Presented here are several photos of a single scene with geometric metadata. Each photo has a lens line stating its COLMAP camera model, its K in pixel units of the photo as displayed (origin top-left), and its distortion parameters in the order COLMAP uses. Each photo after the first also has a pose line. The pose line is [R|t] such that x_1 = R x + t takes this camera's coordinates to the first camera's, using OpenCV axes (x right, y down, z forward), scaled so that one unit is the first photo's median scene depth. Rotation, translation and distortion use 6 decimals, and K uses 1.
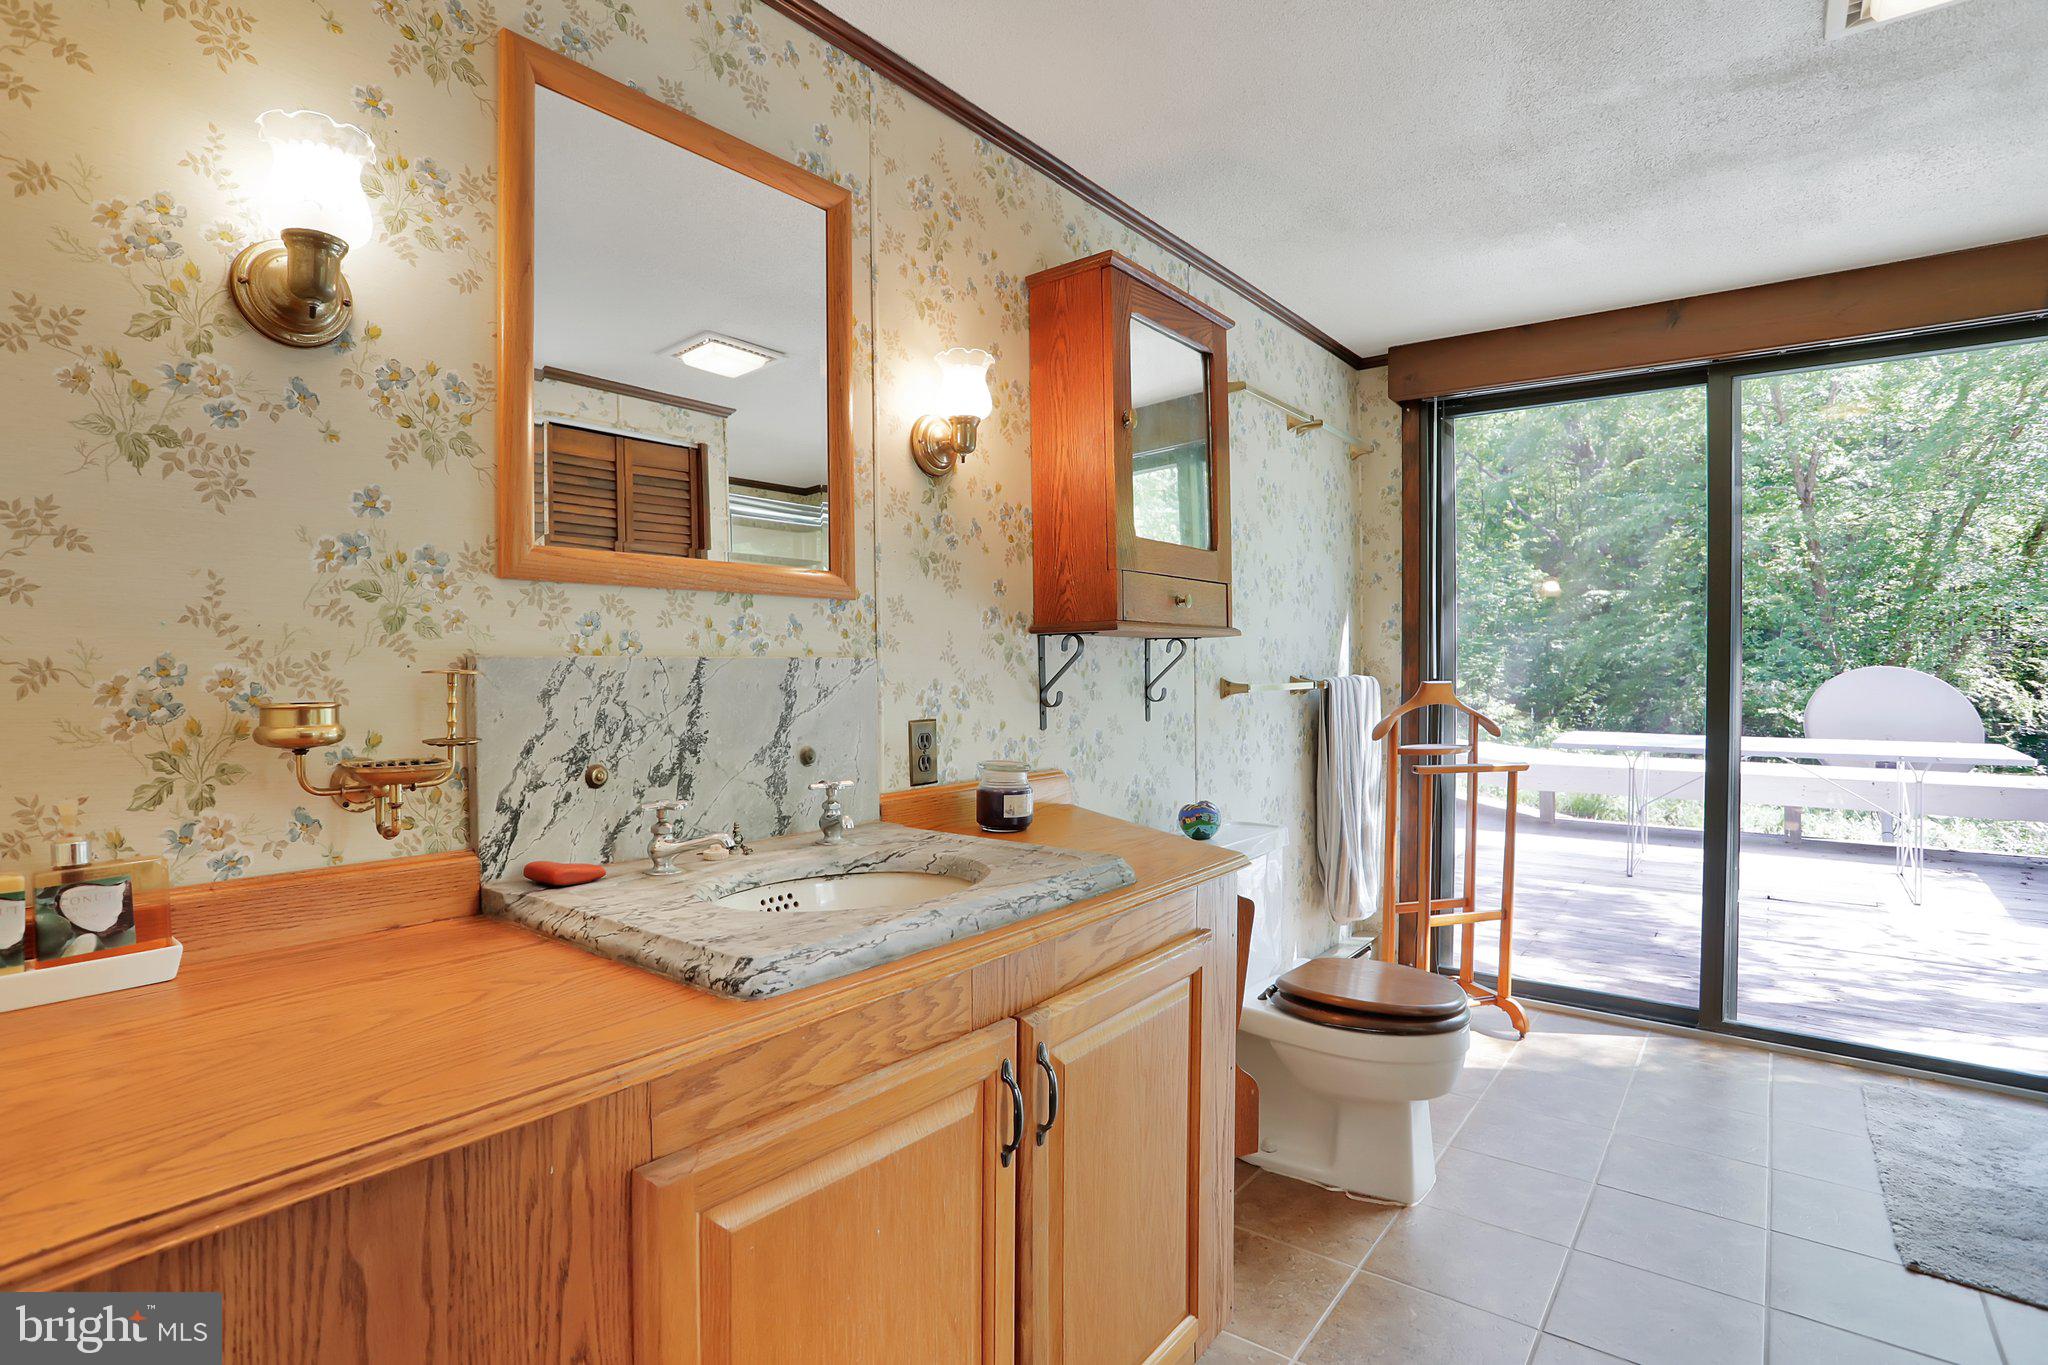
lens RADIAL K [[1034.7, 0, 1012.9], [0, 1034.7, 674.8], [0, 0, 1]] dist [-0.066926, 0.032313]
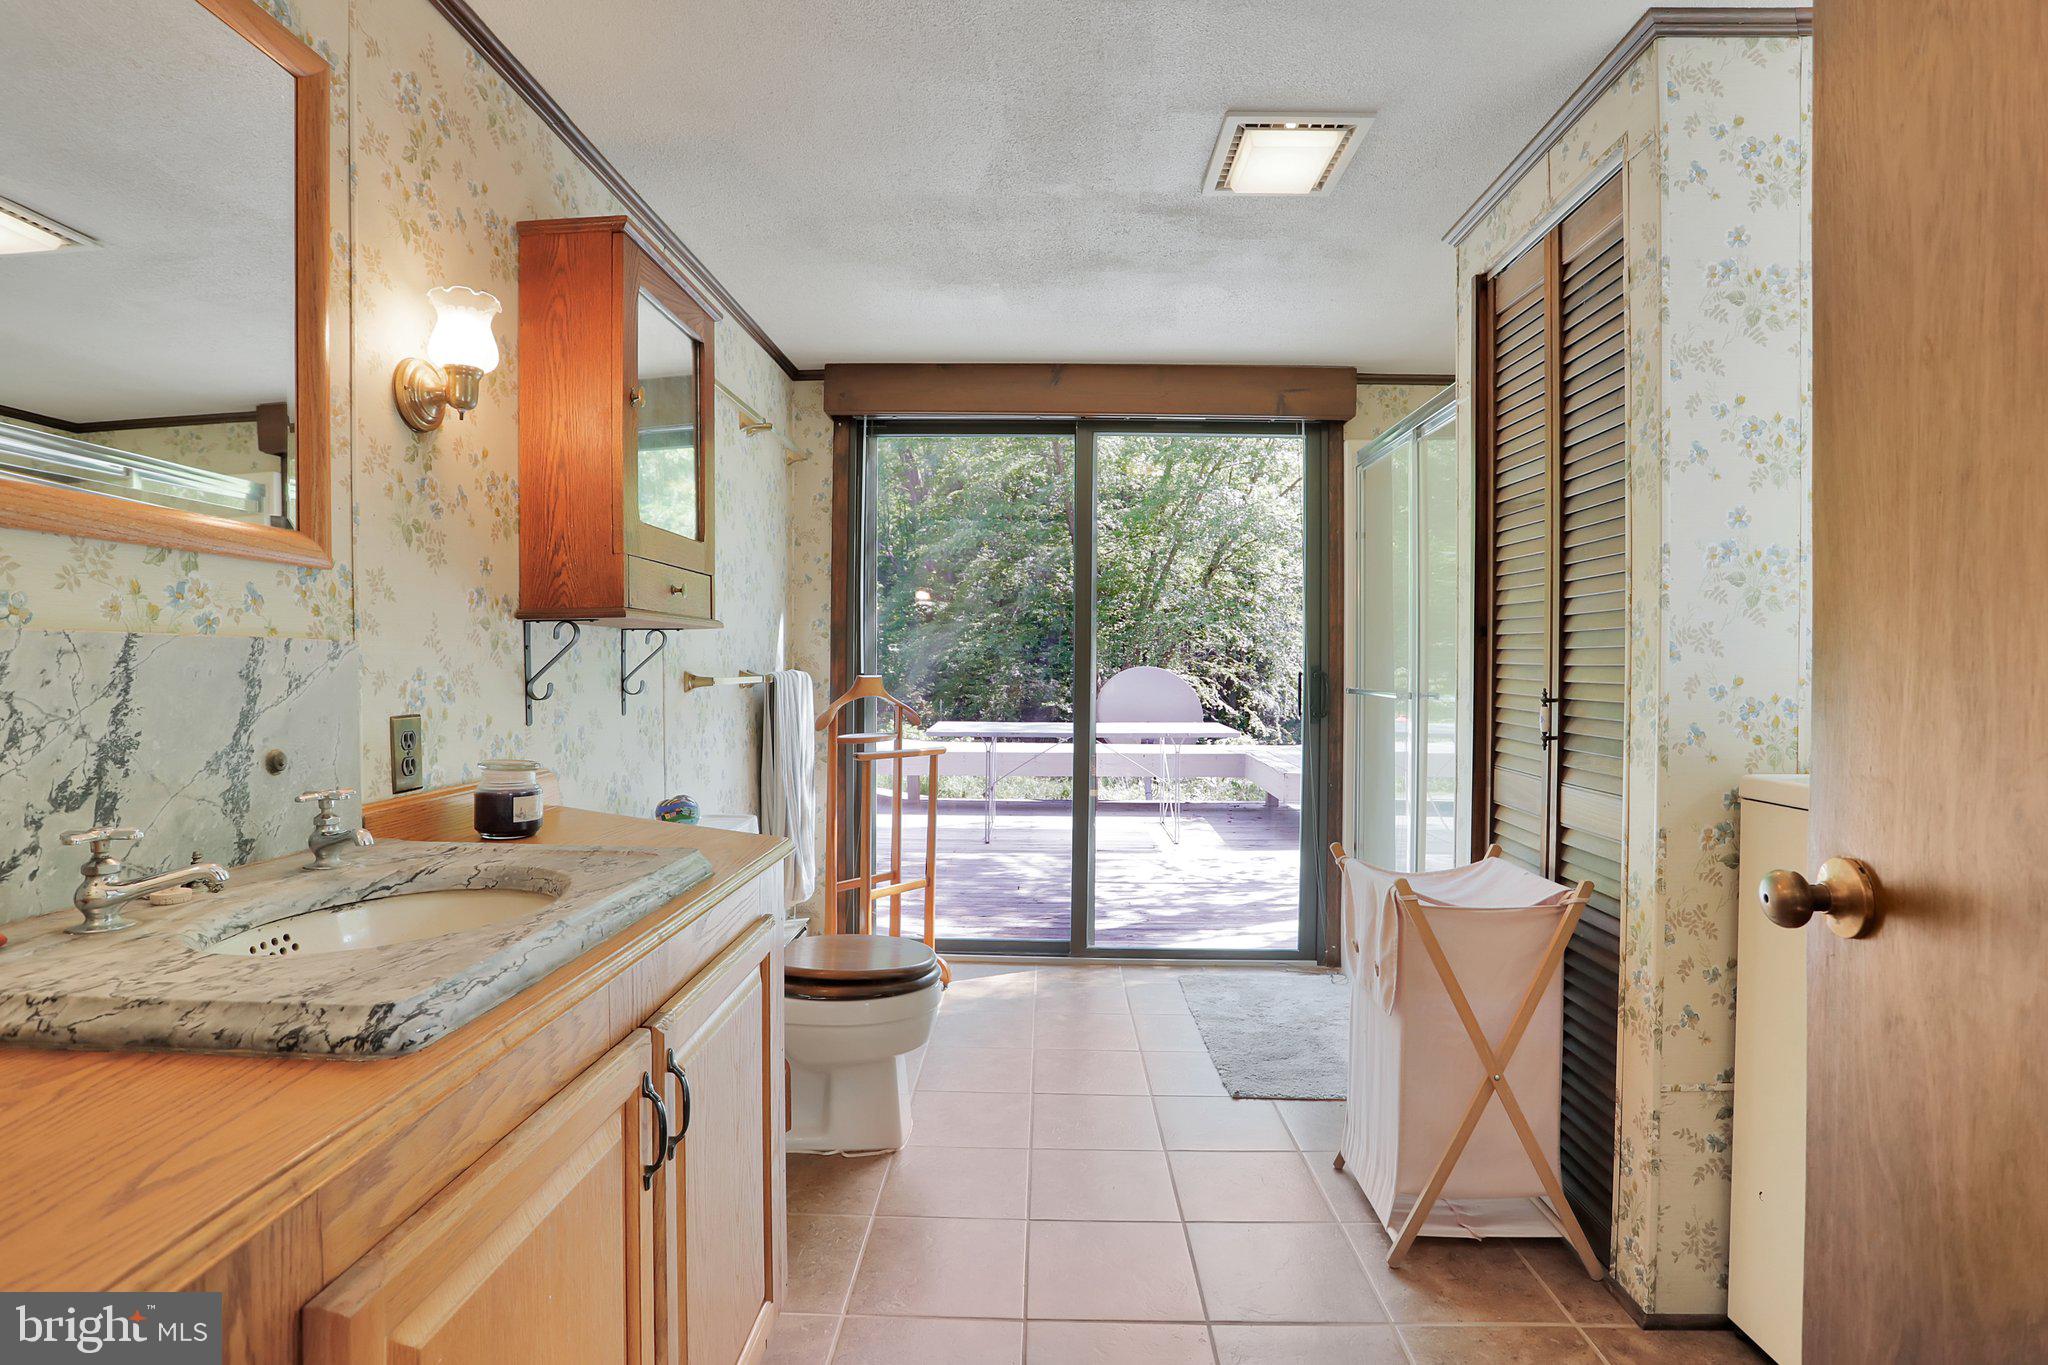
lens RADIAL K [[1020.5, 0, 993.5], [0, 1020.5, 674.7], [0, 0, 1]] dist [-0.069397, 0.045816]
pose [[0.819386, 0.001790, 0.573239, -0.145954], [-0.001559, 0.999998, -0.000894, 0.008935], [-0.573240, -0.000162, 0.819387, 0.042529]]
